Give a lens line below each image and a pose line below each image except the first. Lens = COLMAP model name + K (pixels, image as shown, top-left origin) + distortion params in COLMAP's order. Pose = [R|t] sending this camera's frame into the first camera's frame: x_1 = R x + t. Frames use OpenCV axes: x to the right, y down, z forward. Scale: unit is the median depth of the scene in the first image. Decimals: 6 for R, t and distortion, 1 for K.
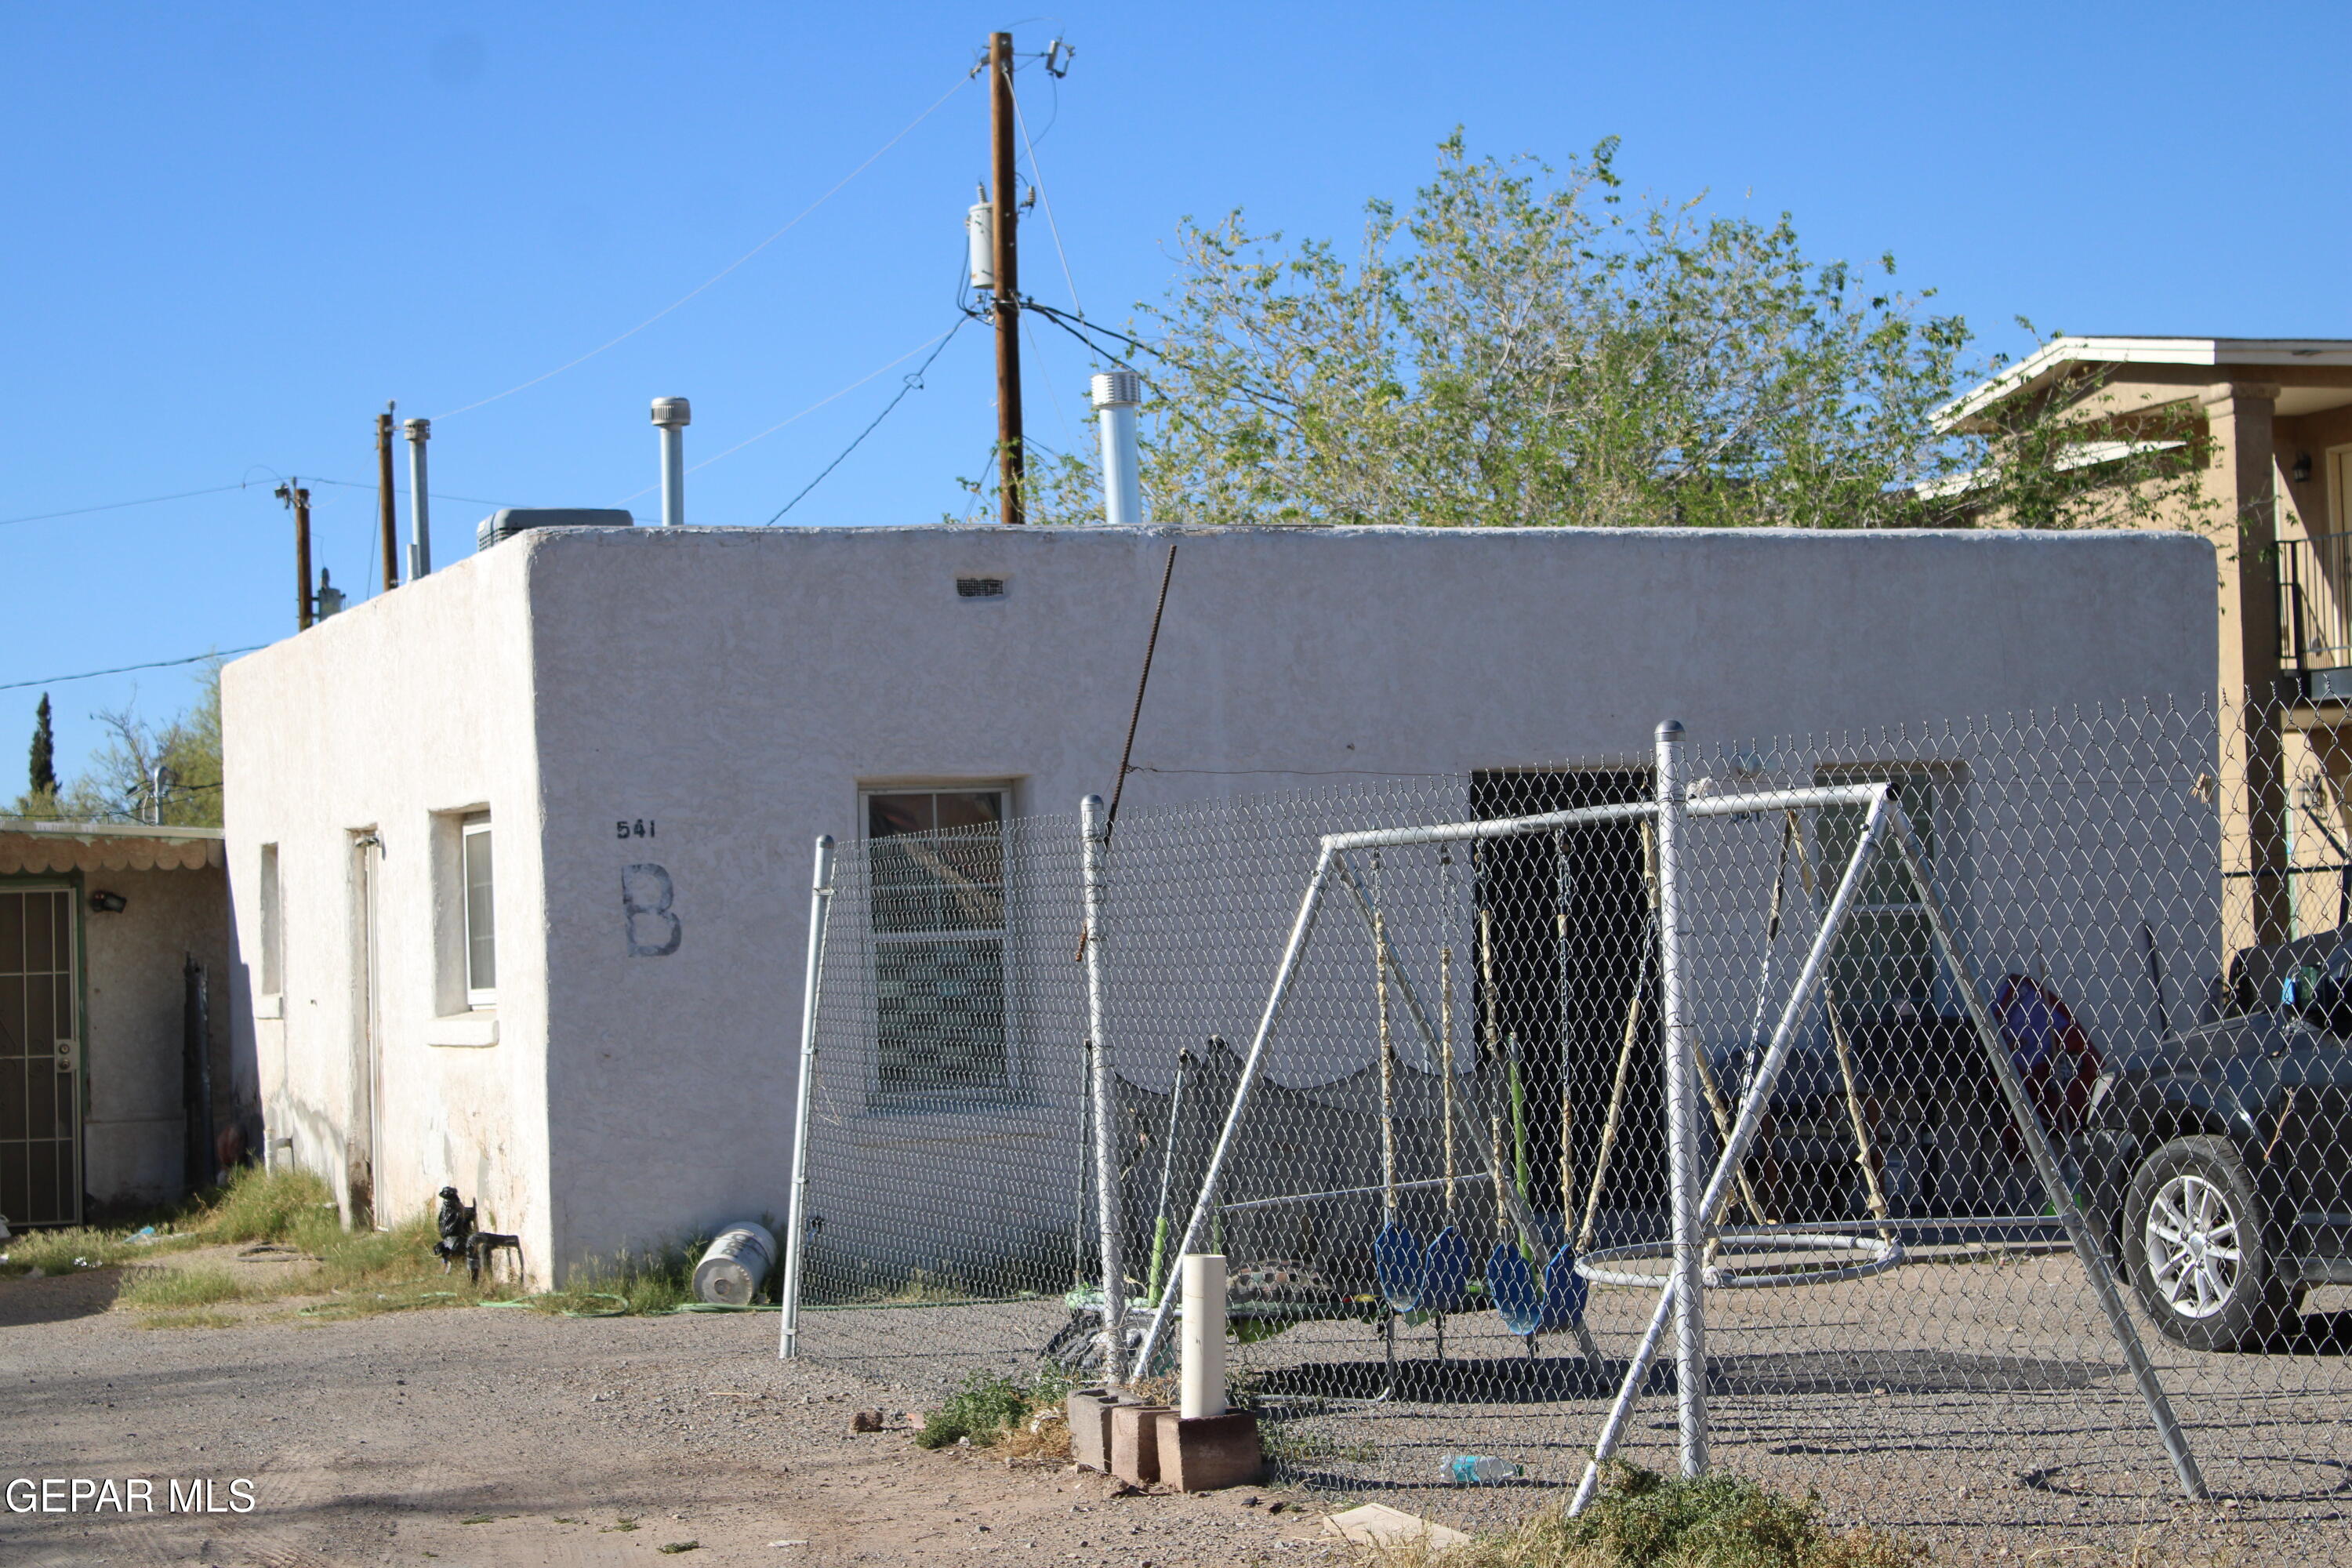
lens RADIAL K [[4831.0, 0, 1157.7], [0, 4831.0, 784.3], [0, 0, 1]] dist [0.166087, 0.000000]
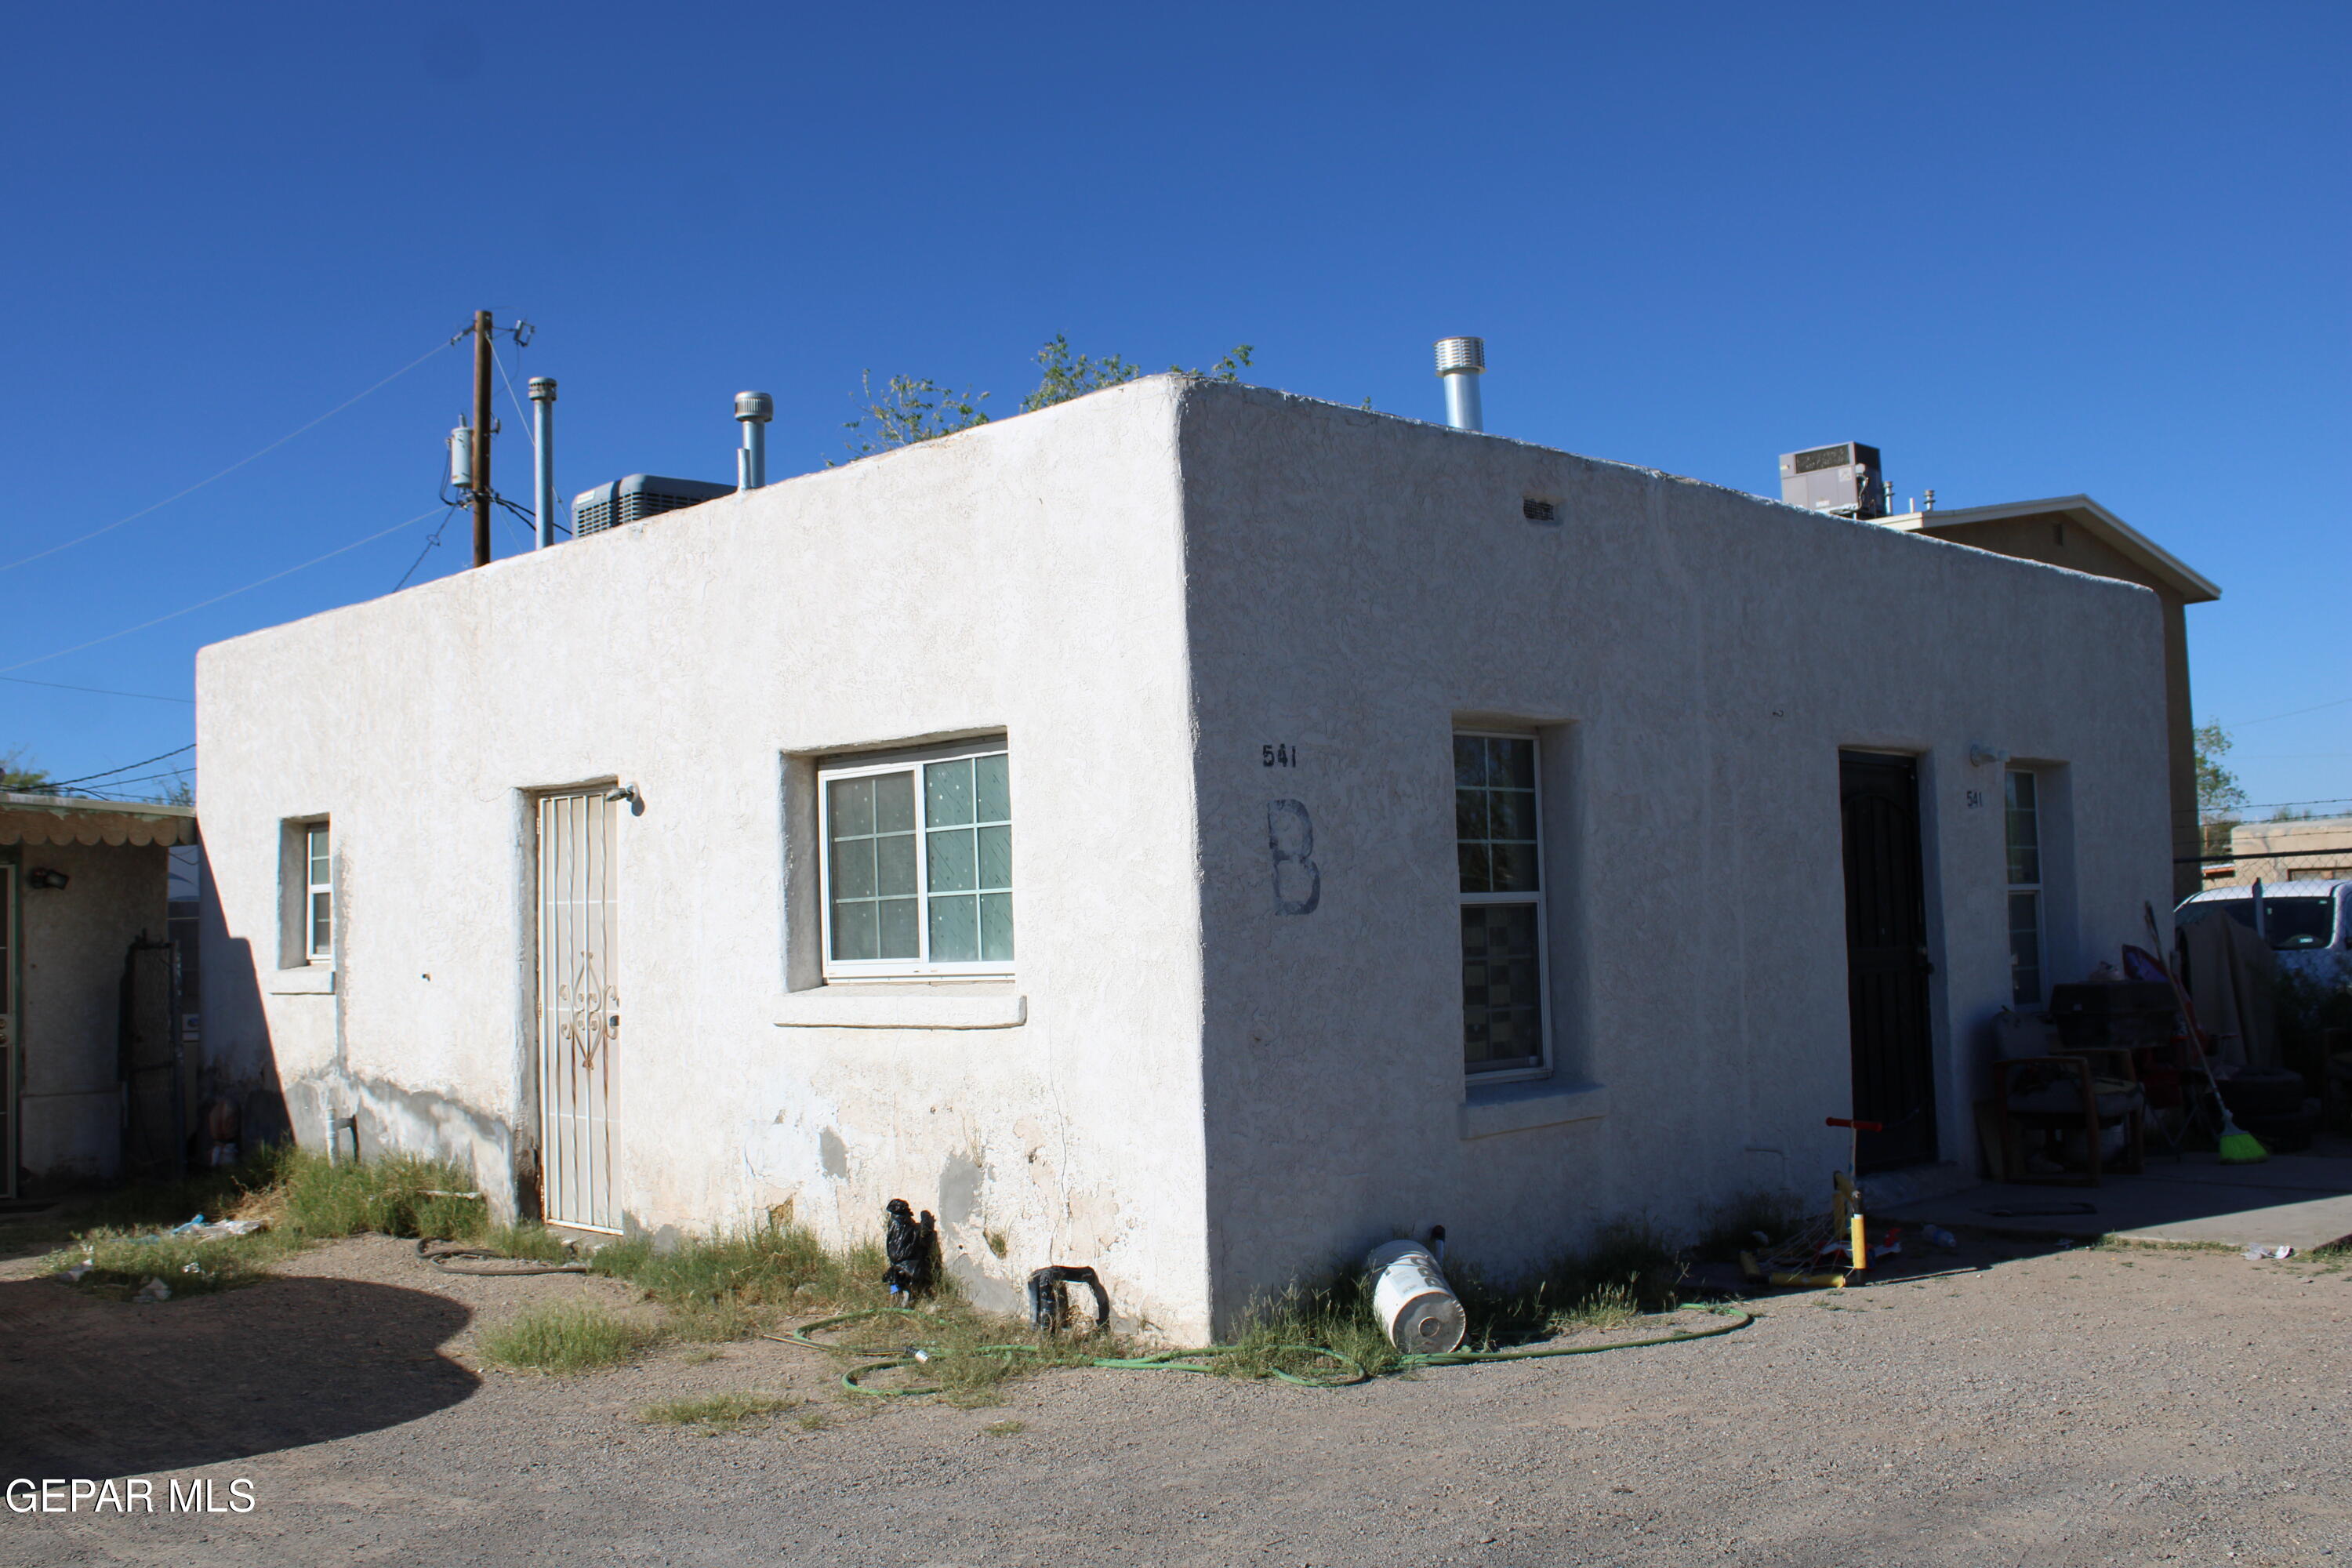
lens RADIAL K [[2309.9, 0, 1101.8], [0, 2309.9, 775.4], [0, 0, 1]] dist [-0.045255, 0.000000]
pose [[0.915501, 0.036203, 0.400684, -0.280421], [-0.017042, 0.998539, -0.051282, 0.031774], [-0.401955, 0.040120, 0.914780, 0.643566]]
